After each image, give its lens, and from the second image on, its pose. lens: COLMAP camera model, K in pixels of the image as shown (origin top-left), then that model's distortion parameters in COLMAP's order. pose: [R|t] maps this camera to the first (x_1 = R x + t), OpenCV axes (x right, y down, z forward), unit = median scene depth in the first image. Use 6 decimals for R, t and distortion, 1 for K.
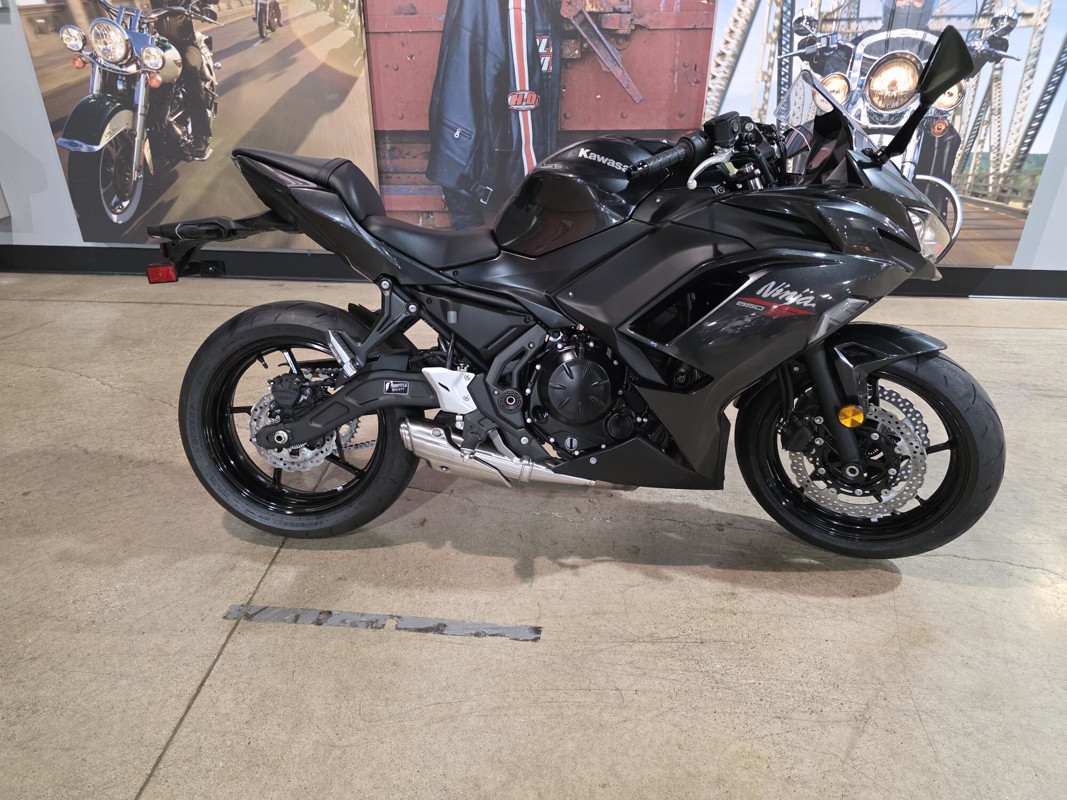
lens RADIAL K [[707.2, 0, 532.9], [0, 707.2, 405.1], [0, 0, 1]] dist [0.004471, -0.009819]
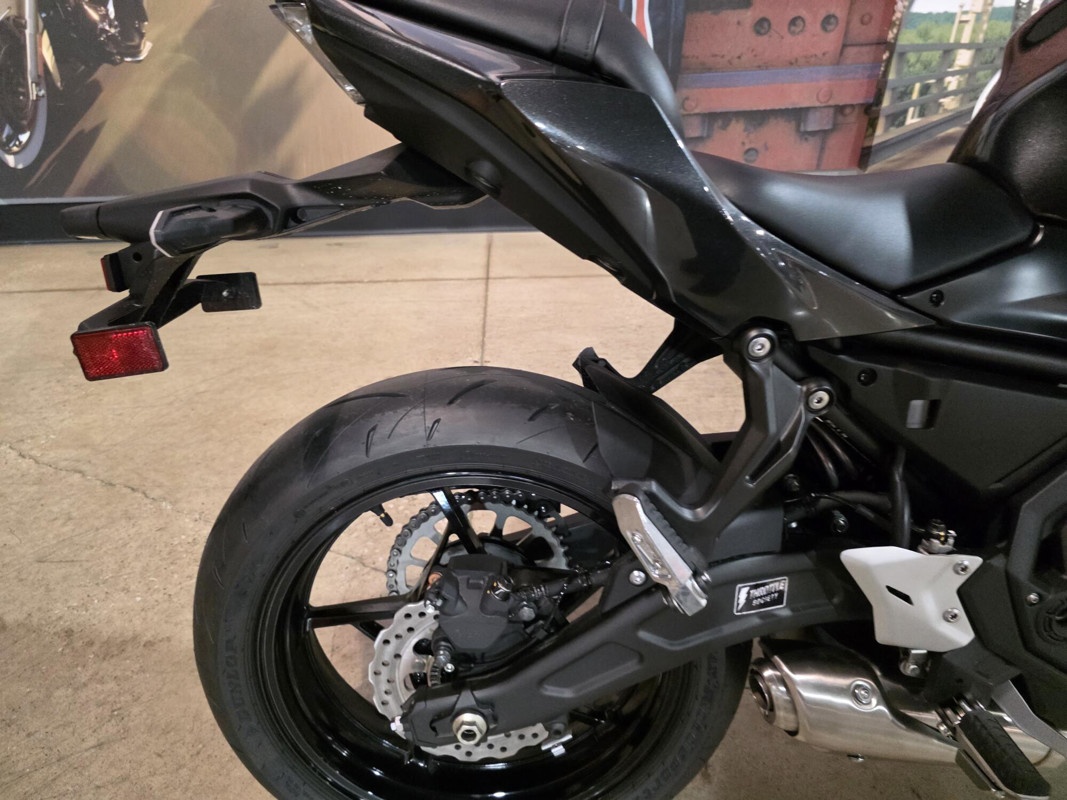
lens RADIAL K [[707.2, 0, 526.5], [0, 707.2, 391.6], [0, 0, 1]] dist [0.004471, -0.009819]
pose [[0.996301, -0.071553, 0.047584, -0.308556], [0.066139, 0.992060, 0.106970, -0.173382], [-0.054860, -0.103427, 0.993123, 0.576984]]
